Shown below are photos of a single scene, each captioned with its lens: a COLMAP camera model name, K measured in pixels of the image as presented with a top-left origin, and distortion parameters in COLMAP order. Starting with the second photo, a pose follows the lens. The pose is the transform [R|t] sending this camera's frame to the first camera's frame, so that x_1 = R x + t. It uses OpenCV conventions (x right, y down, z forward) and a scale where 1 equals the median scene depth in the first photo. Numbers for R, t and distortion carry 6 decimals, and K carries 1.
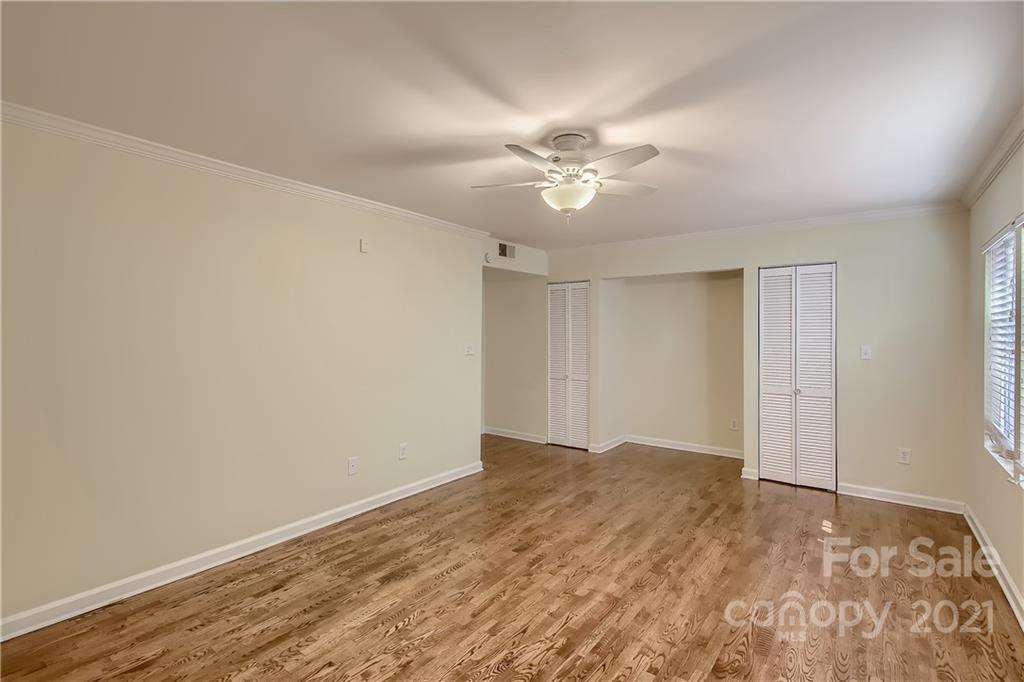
lens RADIAL K [[478.1, 0, 512.2], [0, 478.1, 339.1], [0, 0, 1]] dist [0.010547, -0.005051]
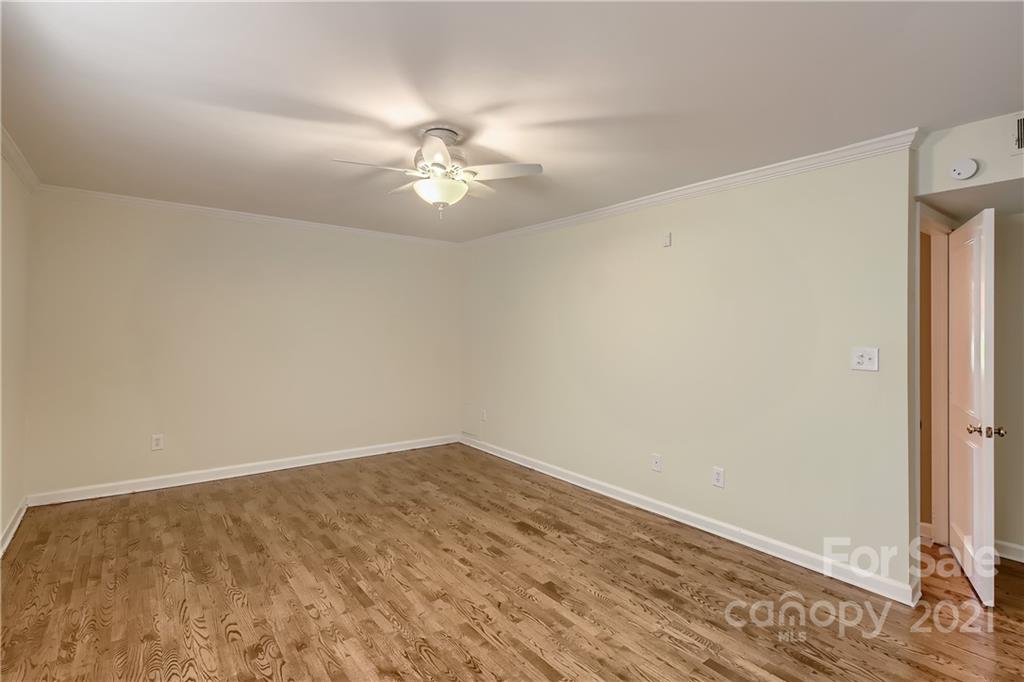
lens RADIAL K [[478.1, 0, 508.4], [0, 478.1, 330.9], [0, 0, 1]] dist [0.010547, -0.005051]
pose [[-0.268404, -0.000443, -0.963306, 0.807237], [-0.021418, 0.999755, 0.005508, -0.009943], [0.963068, 0.022111, -0.268348, 1.093954]]
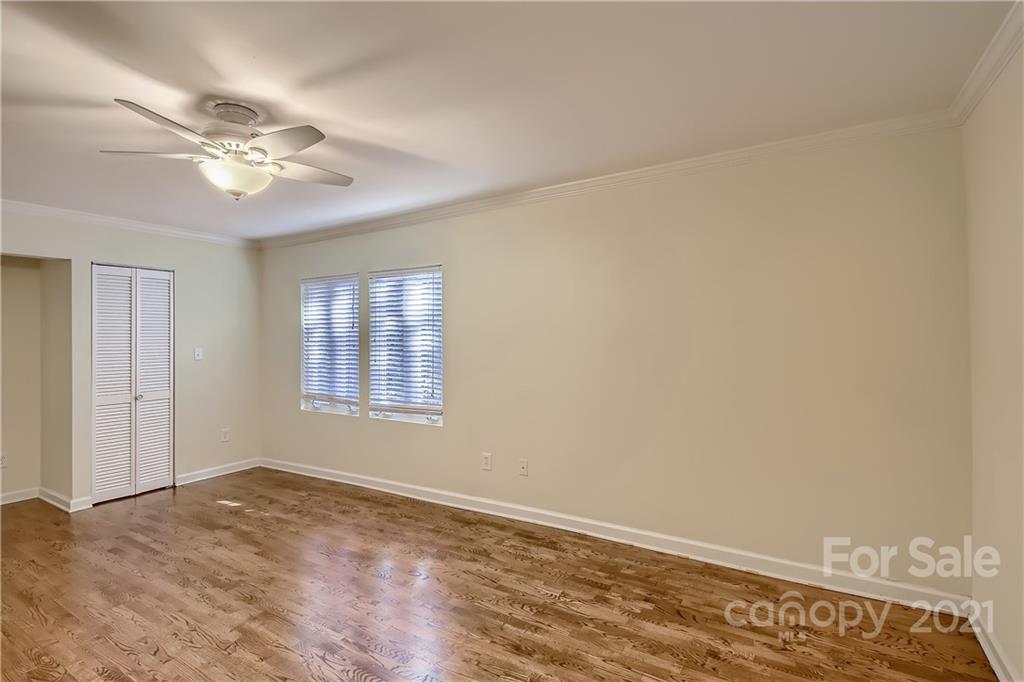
lens RADIAL K [[478.1, 0, 516.4], [0, 478.1, 338.7], [0, 0, 1]] dist [0.010547, -0.005051]
pose [[-0.110182, -0.003885, 0.993904, -0.614874], [0.016043, 0.999855, 0.005687, -0.003879], [-0.993782, 0.016572, -0.110104, 0.463760]]
